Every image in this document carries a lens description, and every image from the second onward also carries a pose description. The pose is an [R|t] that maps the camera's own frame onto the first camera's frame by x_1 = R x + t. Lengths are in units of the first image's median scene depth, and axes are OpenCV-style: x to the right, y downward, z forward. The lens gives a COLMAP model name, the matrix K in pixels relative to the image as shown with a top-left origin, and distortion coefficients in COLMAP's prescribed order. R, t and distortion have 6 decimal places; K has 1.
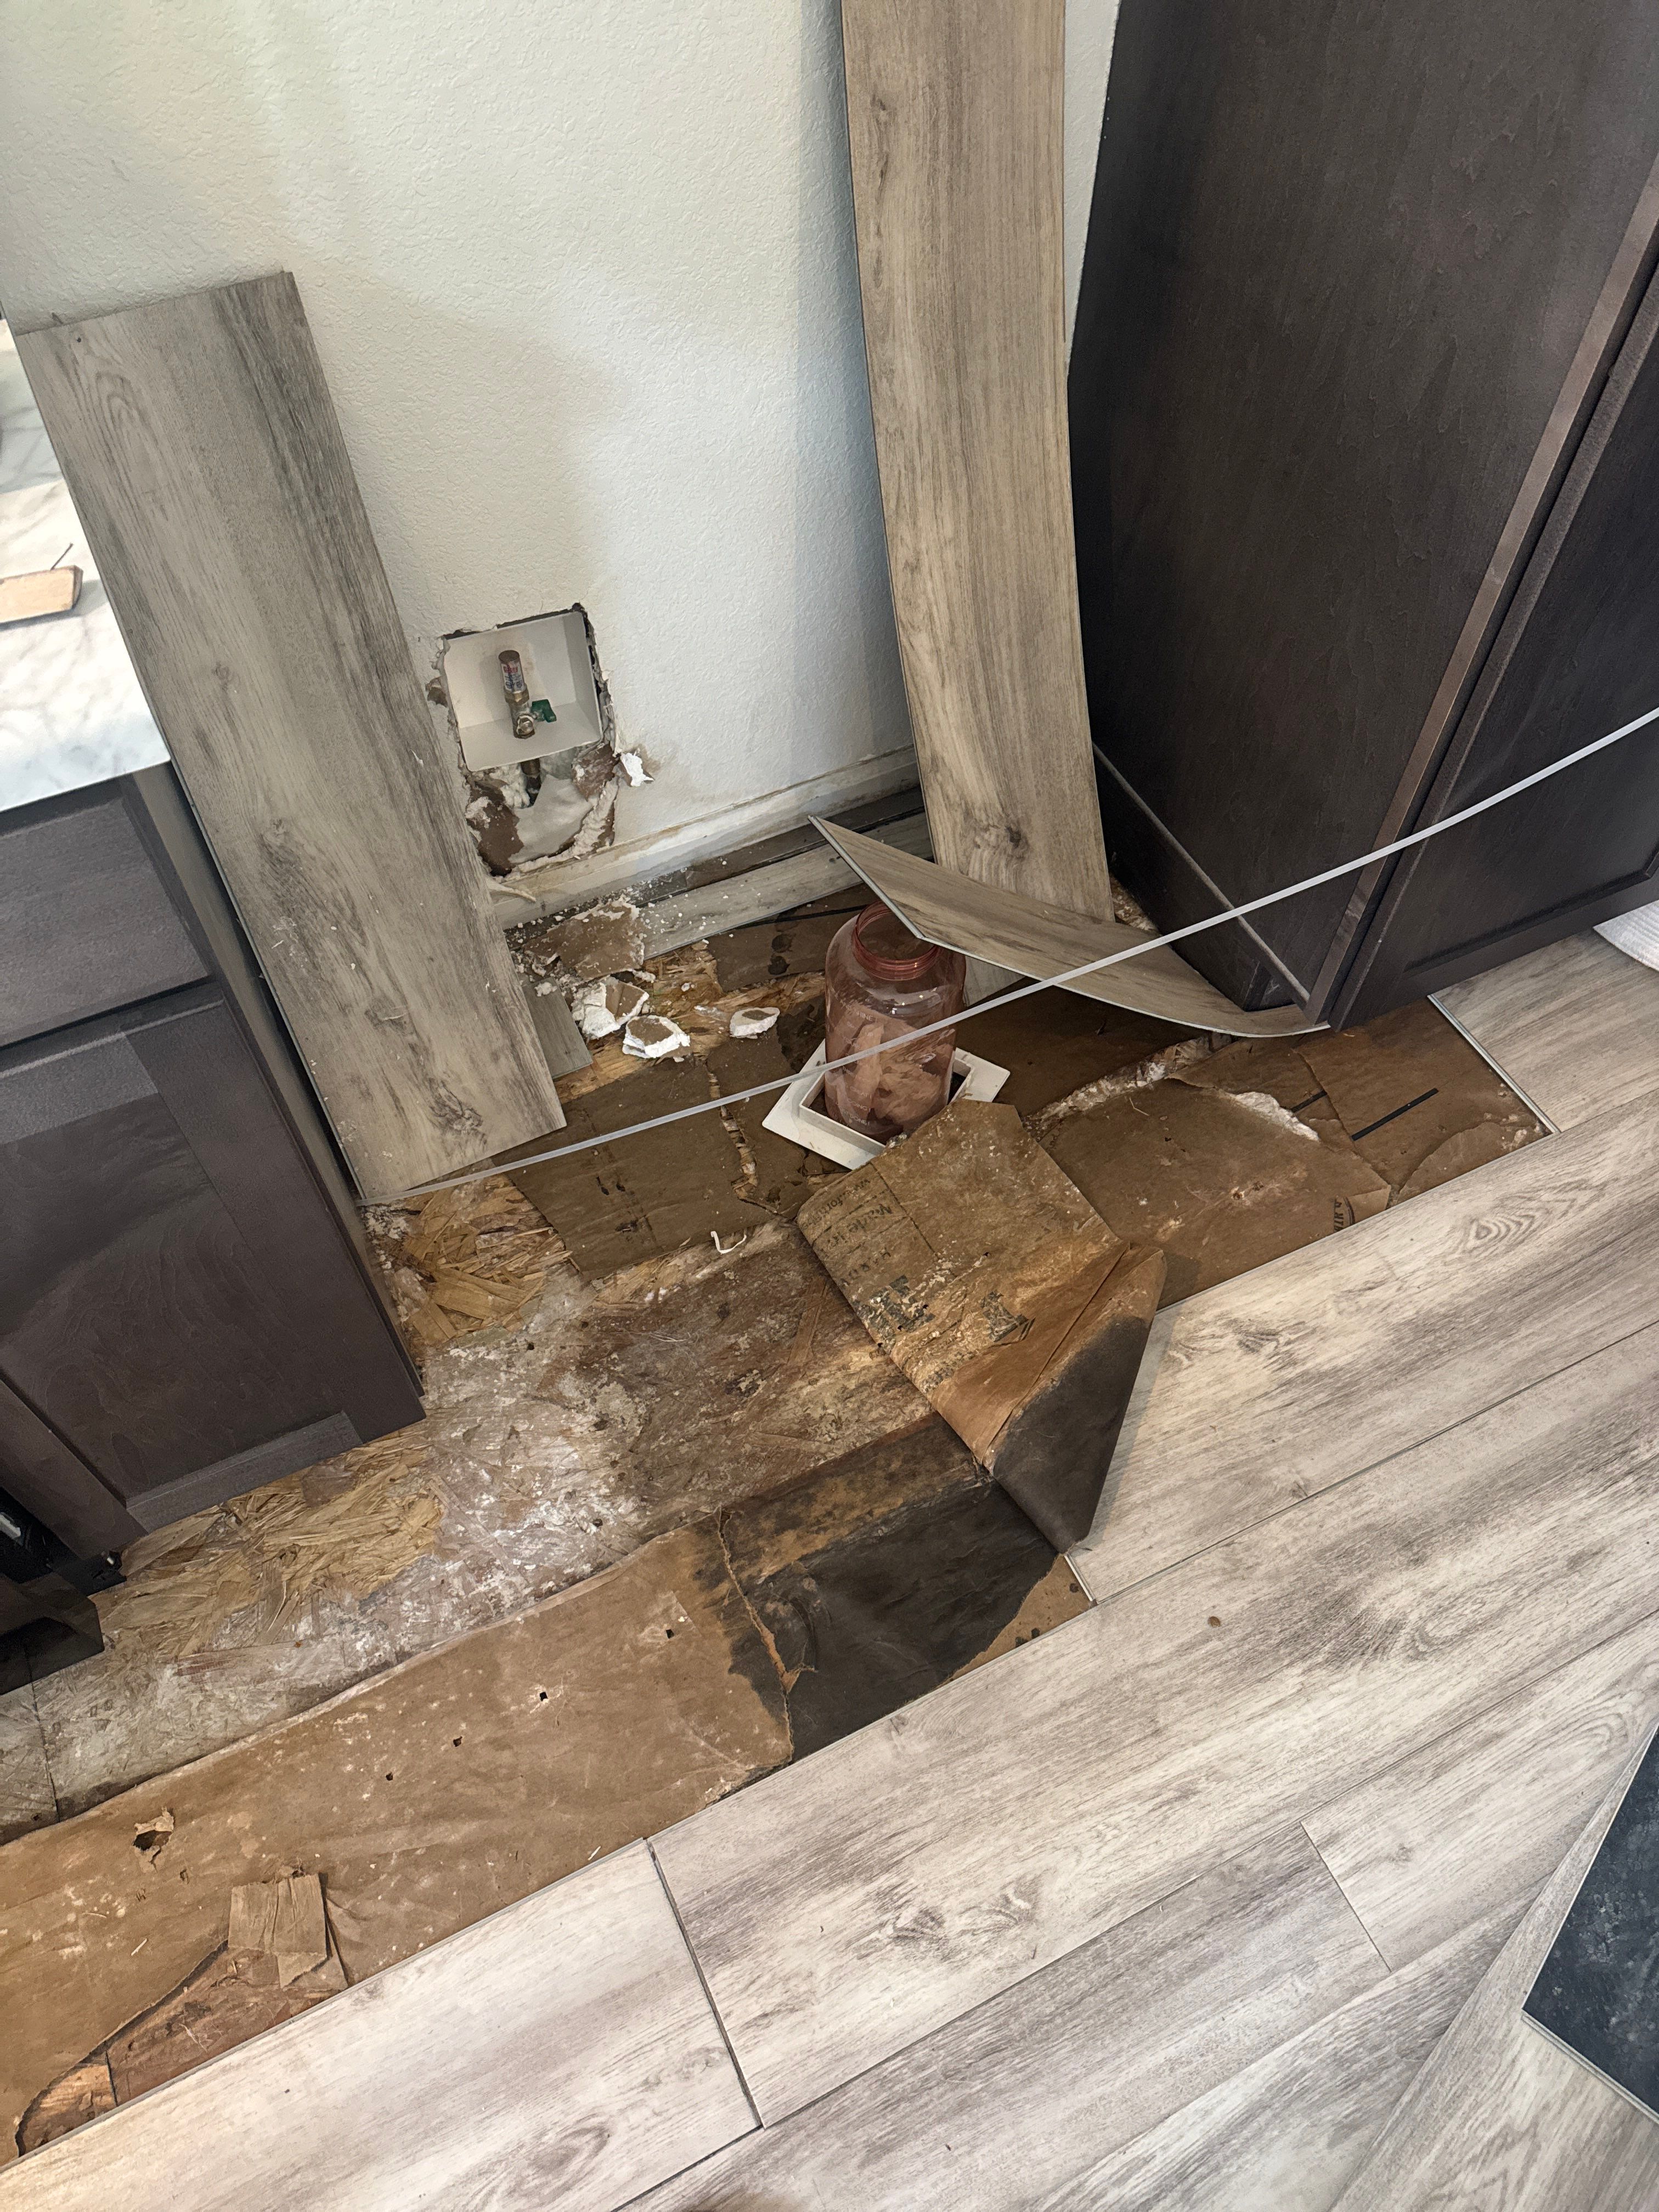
lens RADIAL K [[1558.0, 0, 828.9], [0, 1558.0, 1114.2], [0, 0, 1]] dist [0.064451, -0.086488]
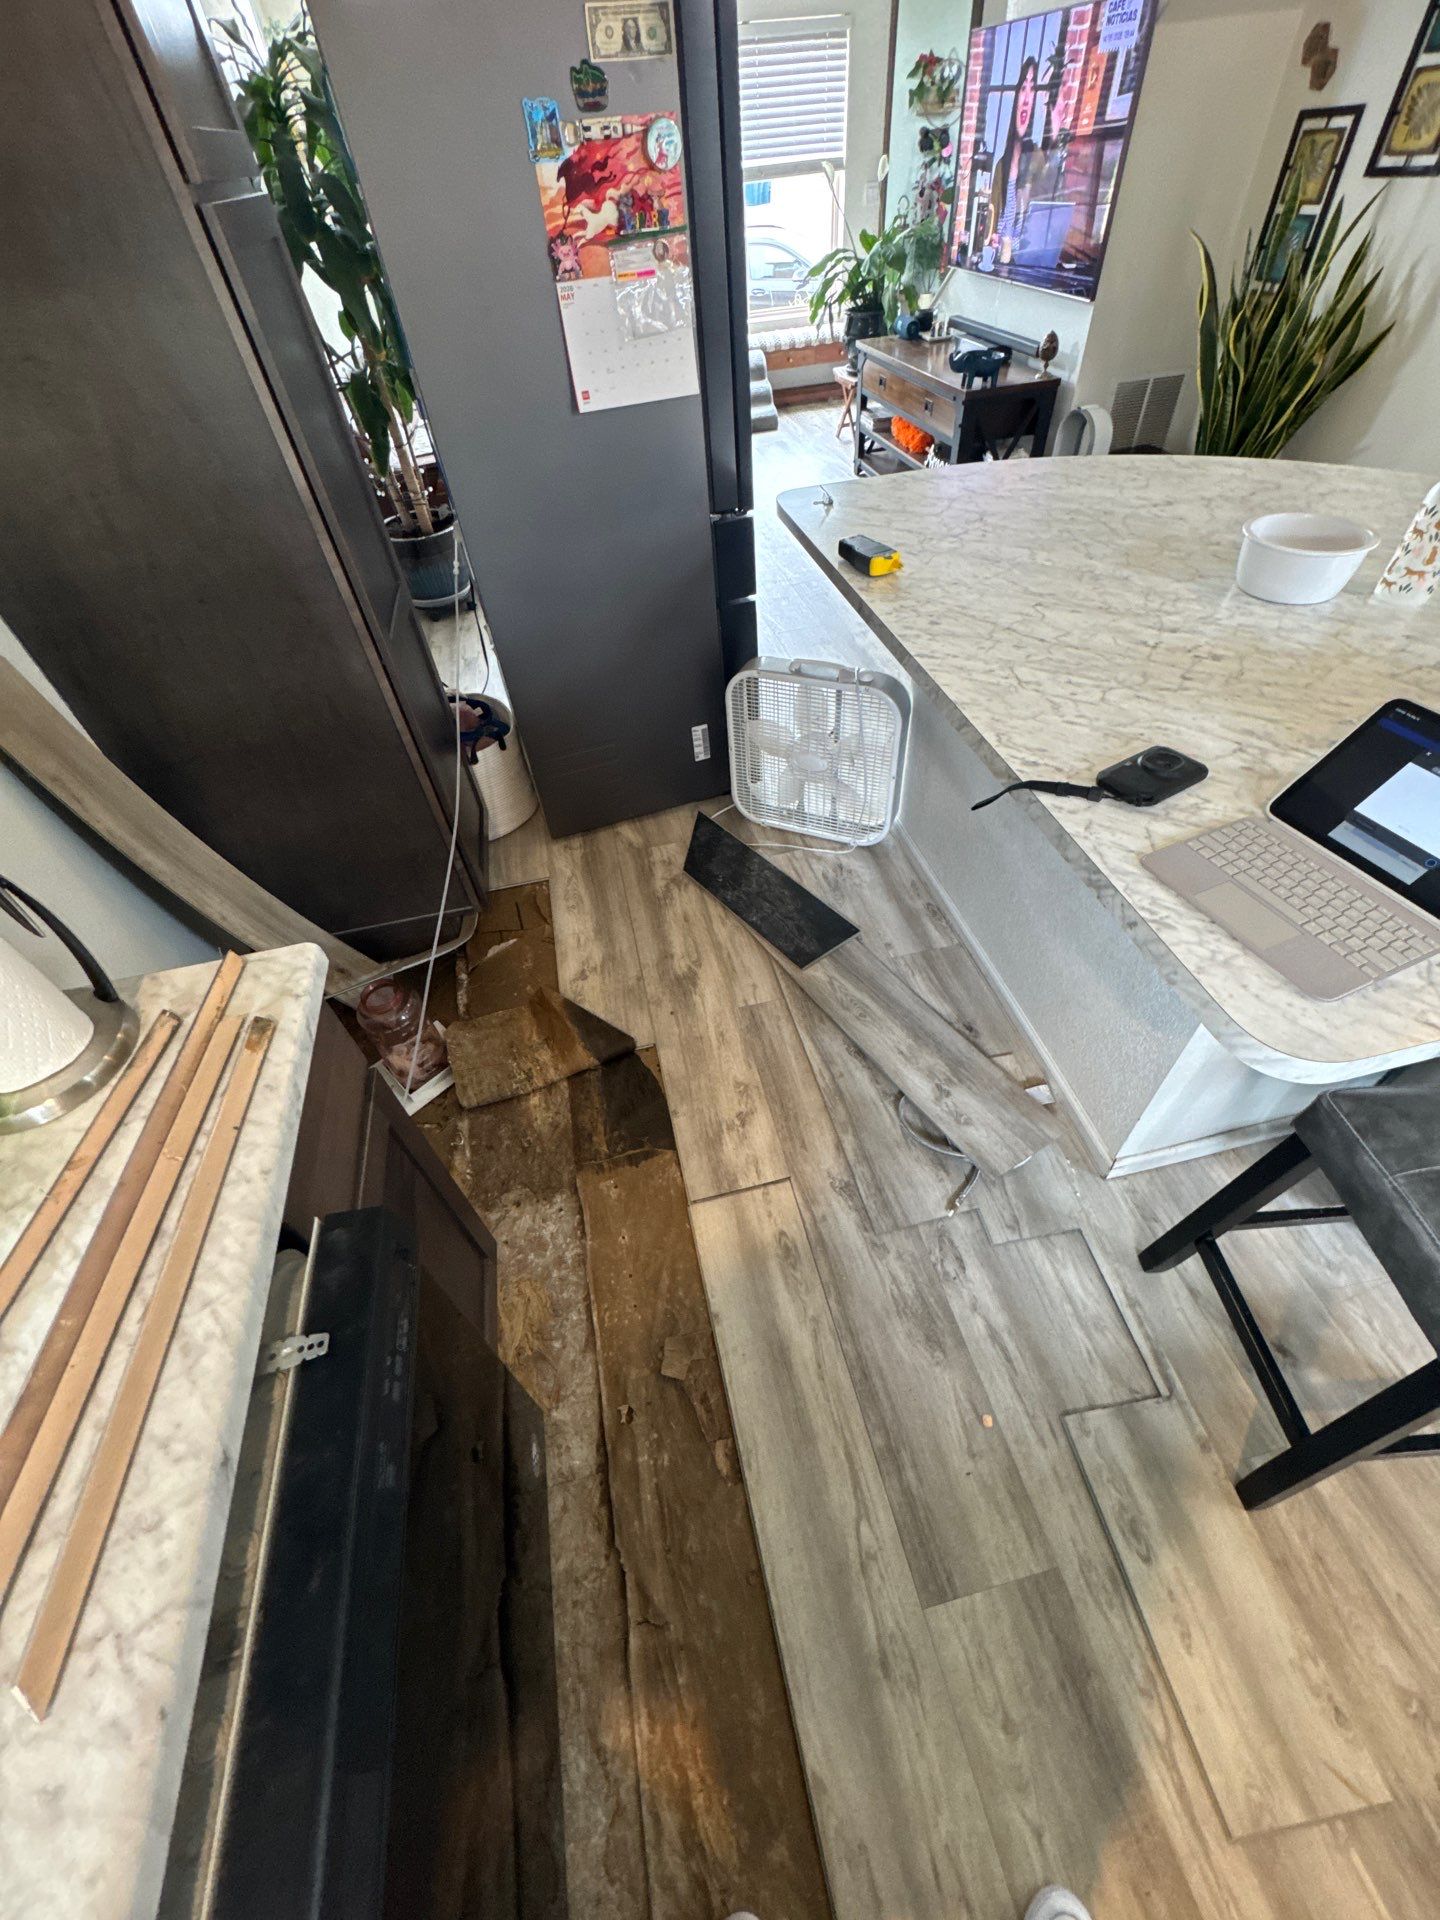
lens RADIAL K [[765.7, 0, 722.0], [0, 765.7, 957.9], [0, 0, 1]] dist [-0.002881, 0.001174]
pose [[0.233546, -0.729360, 0.643032, -0.542749], [0.834687, 0.489598, 0.252173, -0.006076], [-0.498752, 0.477836, 0.723131, -0.109113]]
